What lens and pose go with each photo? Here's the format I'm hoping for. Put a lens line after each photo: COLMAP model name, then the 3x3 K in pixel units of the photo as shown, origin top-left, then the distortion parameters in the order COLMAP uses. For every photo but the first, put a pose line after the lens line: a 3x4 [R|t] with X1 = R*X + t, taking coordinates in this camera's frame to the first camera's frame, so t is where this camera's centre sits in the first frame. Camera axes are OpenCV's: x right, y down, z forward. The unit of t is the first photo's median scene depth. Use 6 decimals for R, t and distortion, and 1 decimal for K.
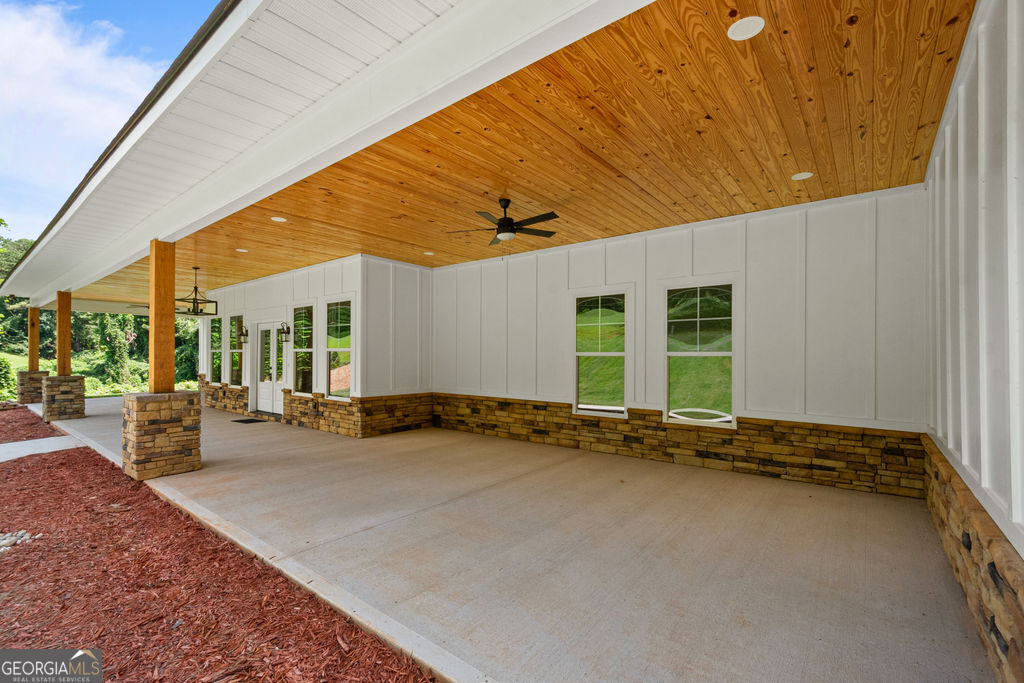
lens RADIAL K [[467.7, 0, 516.1], [0, 467.7, 349.4], [0, 0, 1]] dist [0.008740, -0.000310]
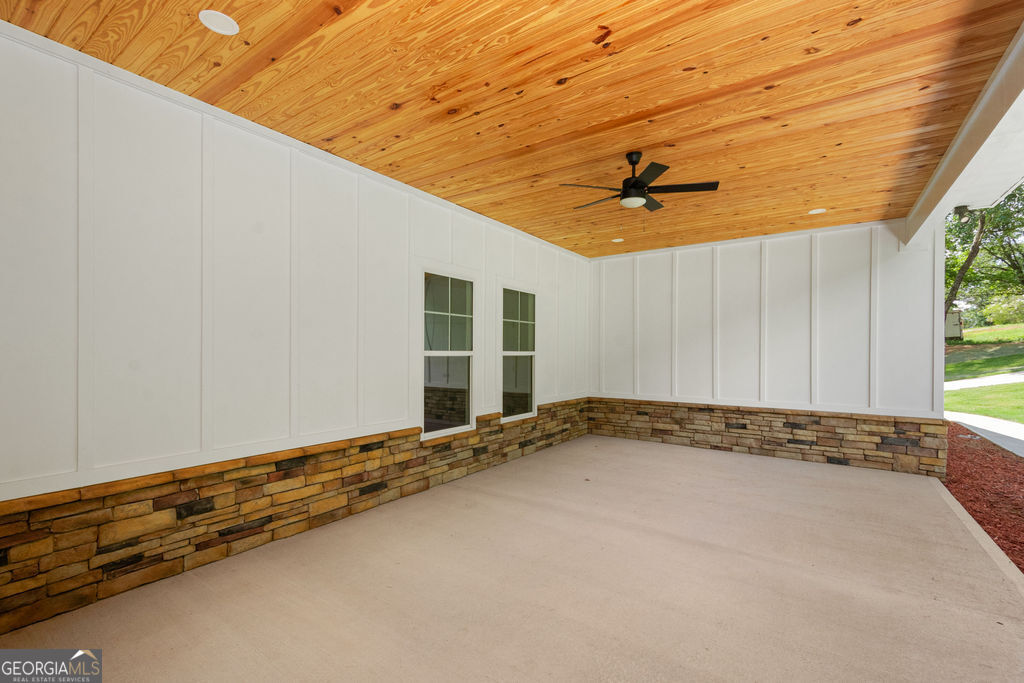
lens RADIAL K [[467.7, 0, 504.7], [0, 467.7, 355.8], [0, 0, 1]] dist [0.008740, -0.000310]
pose [[-0.091072, -0.011308, 0.995780, -0.560282], [-0.016805, 0.999811, 0.009816, 0.004045], [-0.995702, -0.015840, -0.091245, 0.927207]]
